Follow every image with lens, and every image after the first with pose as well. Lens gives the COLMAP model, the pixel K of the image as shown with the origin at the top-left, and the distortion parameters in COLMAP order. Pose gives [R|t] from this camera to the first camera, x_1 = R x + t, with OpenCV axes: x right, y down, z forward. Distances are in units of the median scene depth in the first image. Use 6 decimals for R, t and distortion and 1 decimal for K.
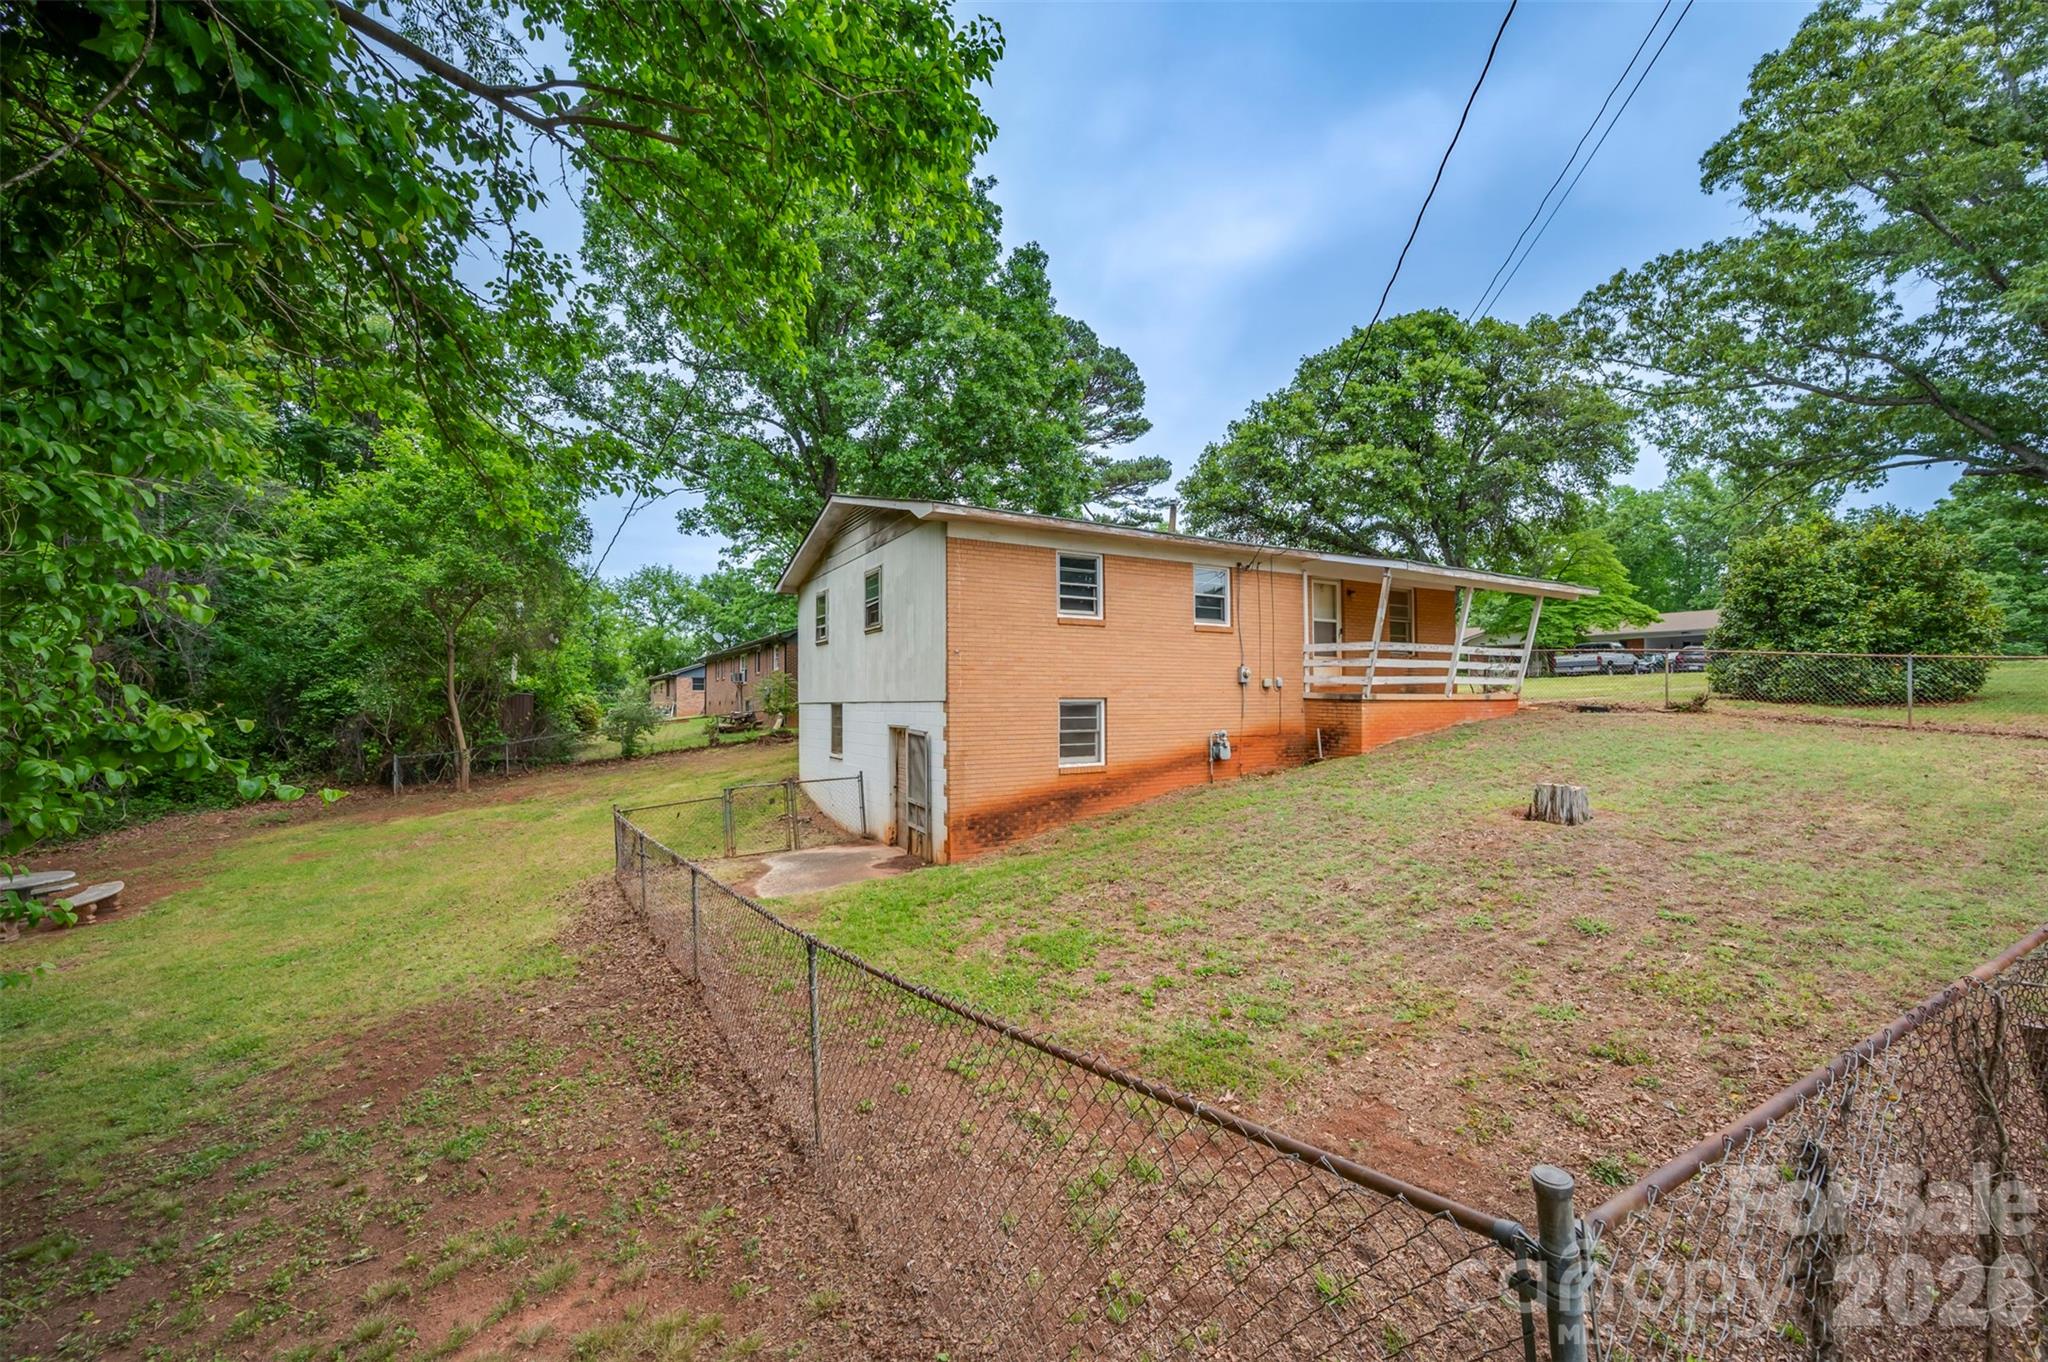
lens RADIAL K [[812.0, 0, 1026.9], [0, 812.0, 688.4], [0, 0, 1]] dist [-0.004457, -0.000400]
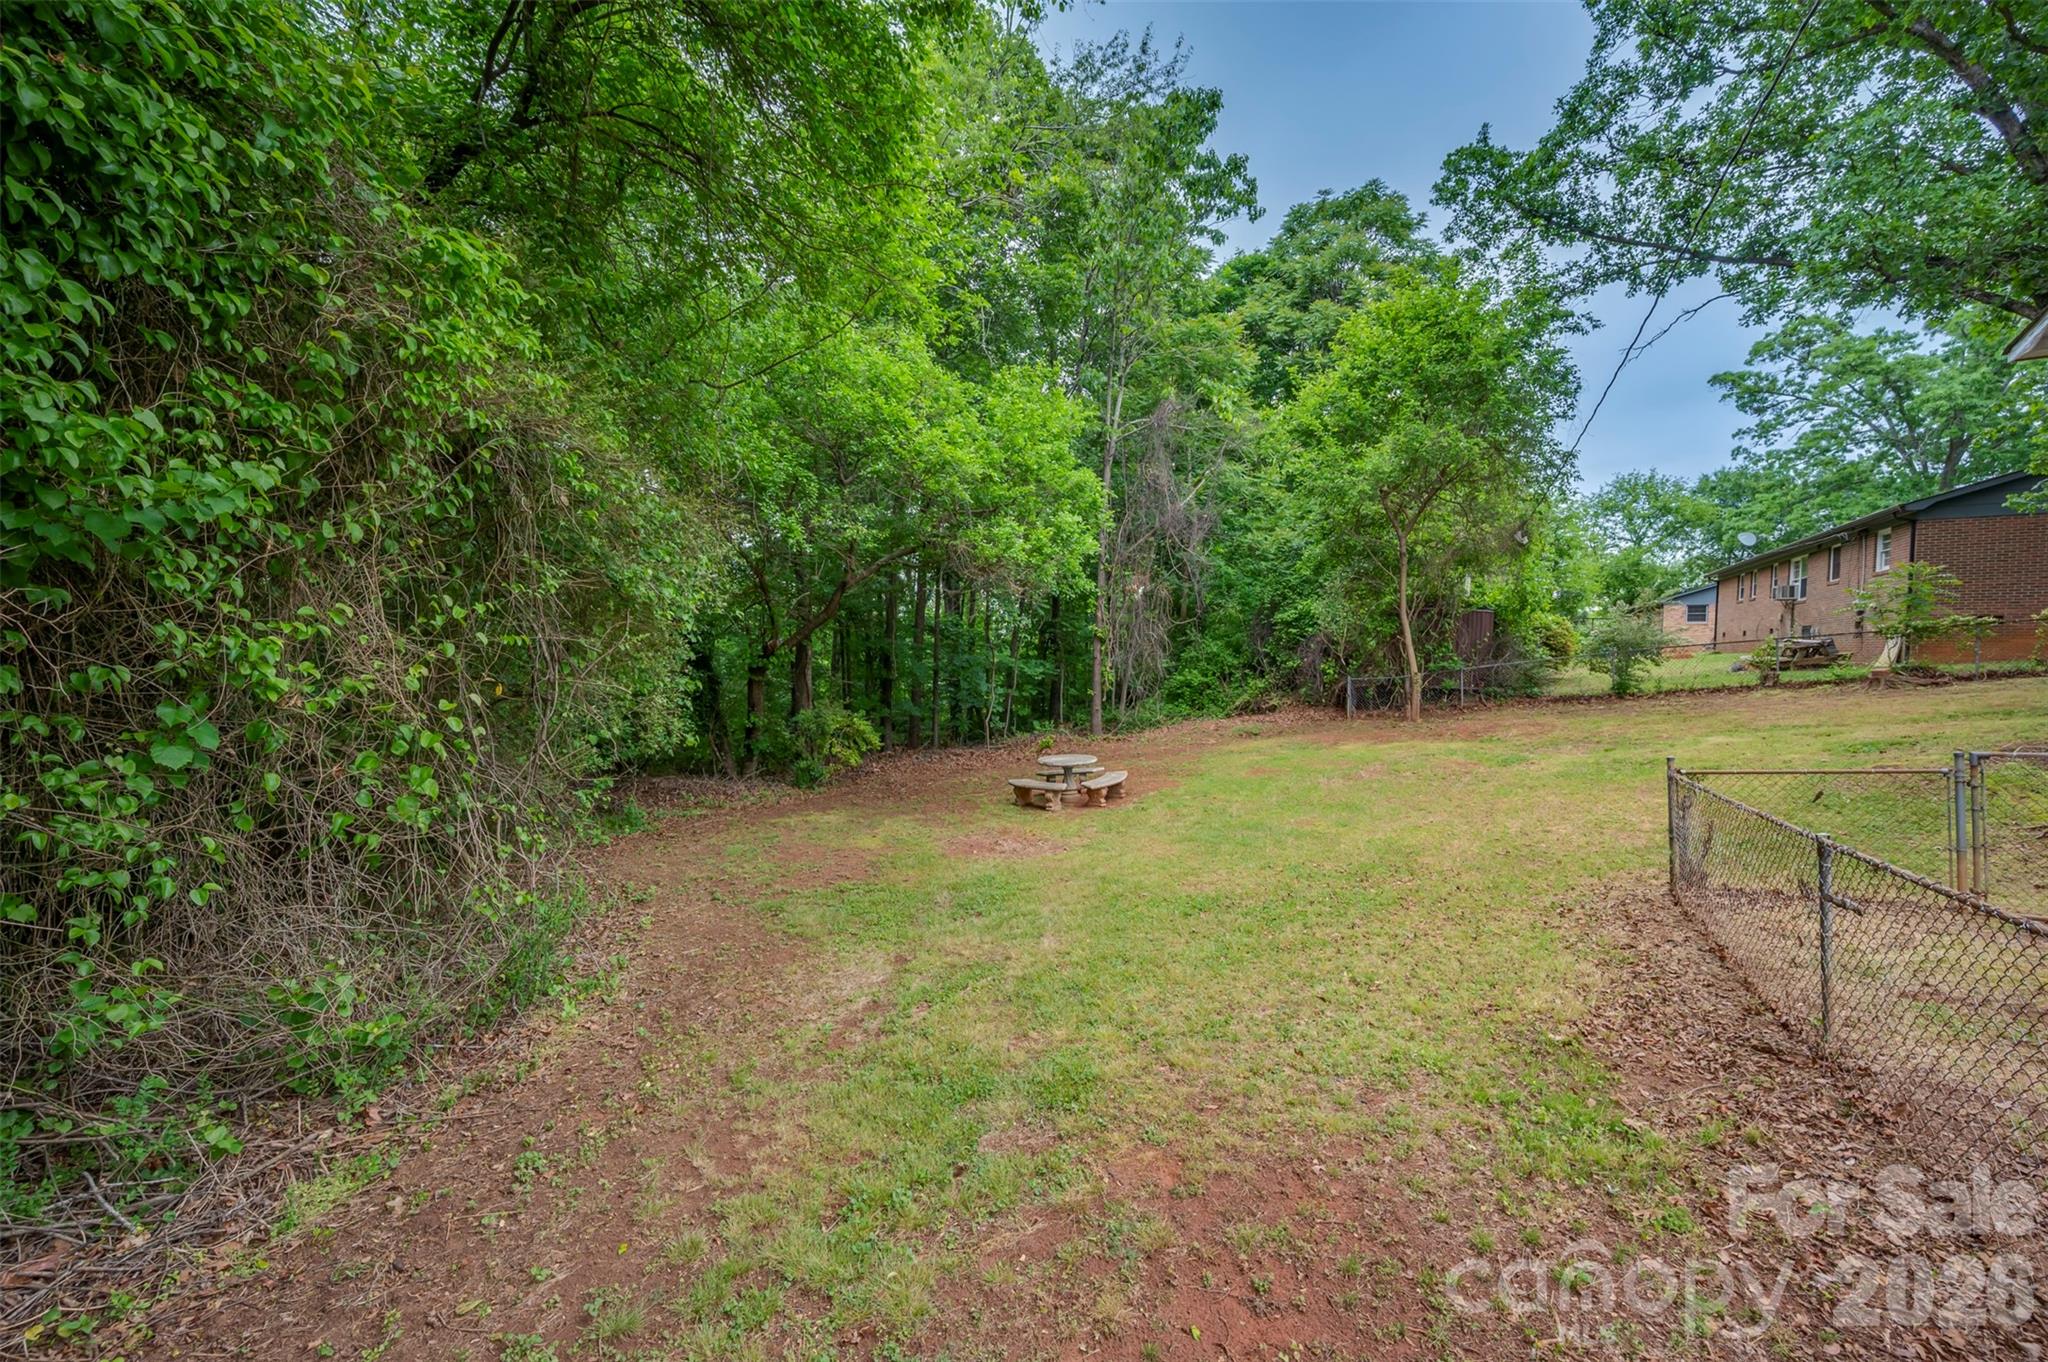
lens RADIAL K [[812.0, 0, 1025.9], [0, 812.0, 678.2], [0, 0, 1]] dist [-0.004457, -0.000400]
pose [[0.492748, 0.041221, -0.869195, -0.128553], [0.007008, 0.998657, 0.051333, 0.030044], [0.870144, -0.031385, 0.491797, 0.186072]]
